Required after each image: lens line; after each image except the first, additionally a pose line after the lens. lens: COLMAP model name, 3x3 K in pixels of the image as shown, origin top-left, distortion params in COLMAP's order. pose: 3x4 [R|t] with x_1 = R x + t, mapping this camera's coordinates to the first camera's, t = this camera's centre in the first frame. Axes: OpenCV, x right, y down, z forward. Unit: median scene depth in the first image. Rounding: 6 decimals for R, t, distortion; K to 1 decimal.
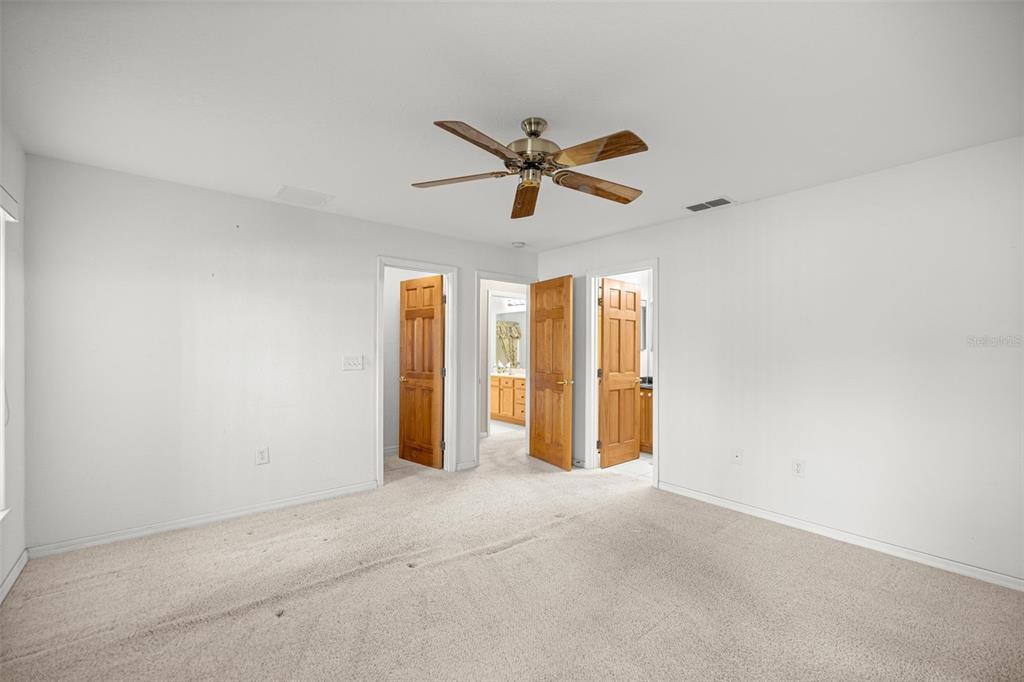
lens RADIAL K [[427.8, 0, 511.8], [0, 427.8, 344.3], [0, 0, 1]] dist [-0.000319, 0.000346]
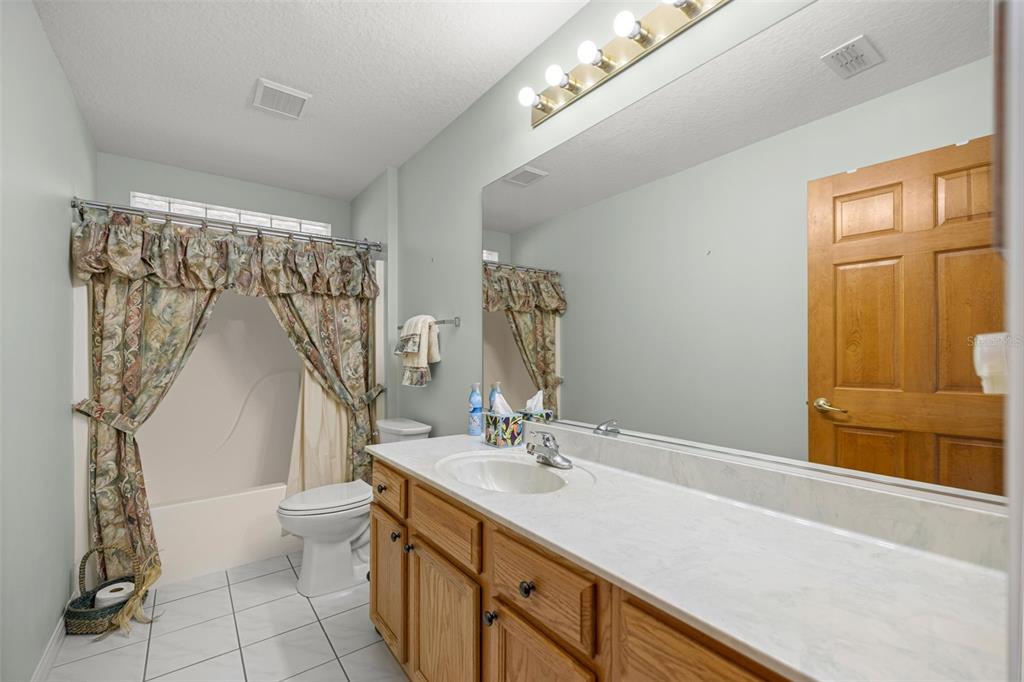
lens RADIAL K [[427.8, 0, 512.2], [0, 427.8, 346.0], [0, 0, 1]] dist [-0.000319, 0.000346]
pose [[0.998929, -0.007146, -0.045706, -0.007605], [0.007026, 0.999971, -0.002792, 0.014717], [0.045725, 0.002468, 0.998951, 0.638240]]
